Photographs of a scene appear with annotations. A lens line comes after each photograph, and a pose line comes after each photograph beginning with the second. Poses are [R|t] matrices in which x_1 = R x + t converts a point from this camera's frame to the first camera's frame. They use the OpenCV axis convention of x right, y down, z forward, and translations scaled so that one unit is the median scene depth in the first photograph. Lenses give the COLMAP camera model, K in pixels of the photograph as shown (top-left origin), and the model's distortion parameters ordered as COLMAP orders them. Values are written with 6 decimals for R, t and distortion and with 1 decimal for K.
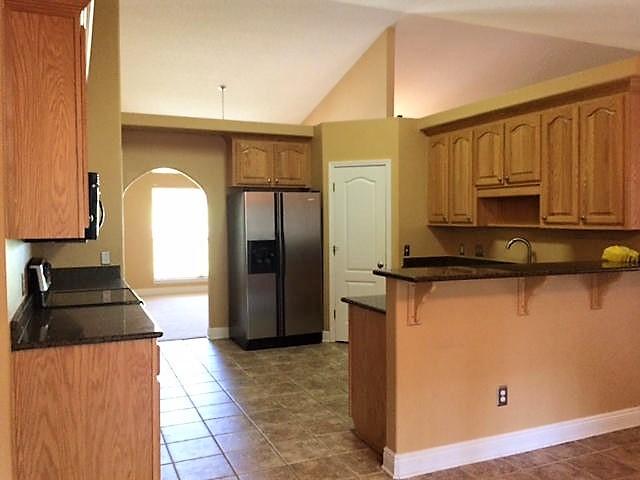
lens RADIAL K [[556.7, 0, 320.0], [0, 556.7, 240.0], [0, 0, 1]] dist [0.010073, 0.004177]
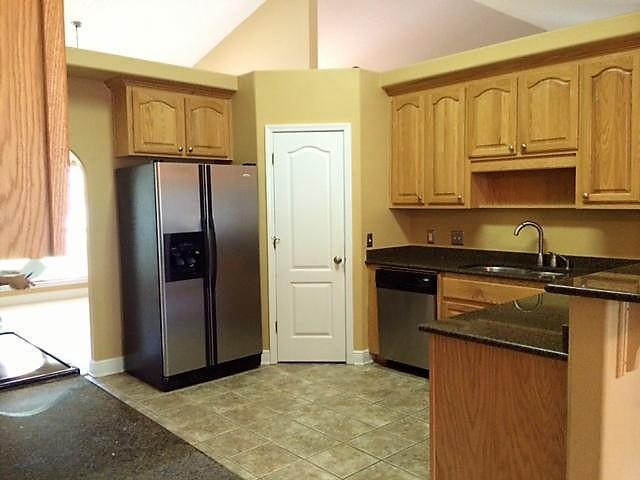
lens RADIAL K [[541.5, 0, 320.0], [0, 541.5, 240.0], [0, 0, 1]] dist [0.007047, 0.002075]
pose [[0.944695, -0.031315, 0.326452, -0.165202], [0.022656, 0.999284, 0.030292, -0.006747], [-0.327167, -0.021221, 0.944728, 0.304179]]
